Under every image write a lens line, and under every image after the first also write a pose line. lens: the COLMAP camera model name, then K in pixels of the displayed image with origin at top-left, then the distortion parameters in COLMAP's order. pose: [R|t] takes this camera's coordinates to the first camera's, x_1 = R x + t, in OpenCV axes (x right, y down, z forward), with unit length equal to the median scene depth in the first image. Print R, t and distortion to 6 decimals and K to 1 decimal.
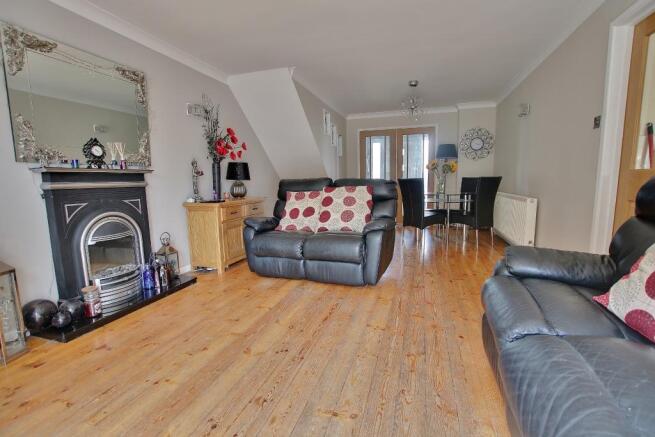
lens RADIAL K [[305.4, 0, 327.5], [0, 305.4, 218.5], [0, 0, 1]] dist [0.000911, 0.000311]
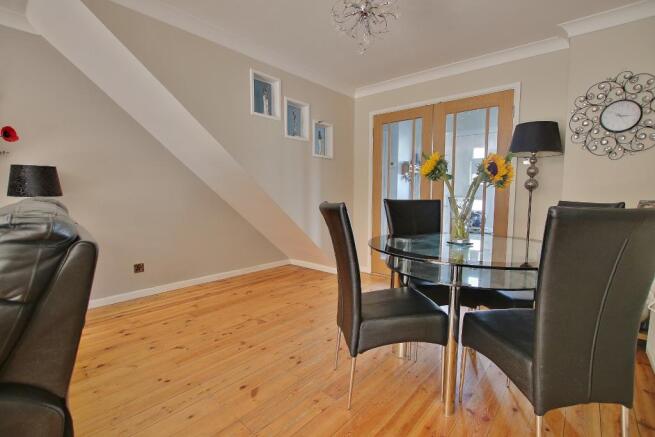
lens RADIAL K [[305.4, 0, 327.5], [0, 305.4, 218.5], [0, 0, 1]] dist [0.000911, 0.000311]
pose [[0.913328, 0.056454, -0.403292, 0.306688], [-0.071090, 0.997240, -0.021399, -0.078176], [0.400971, 0.048214, 0.914821, 0.491771]]
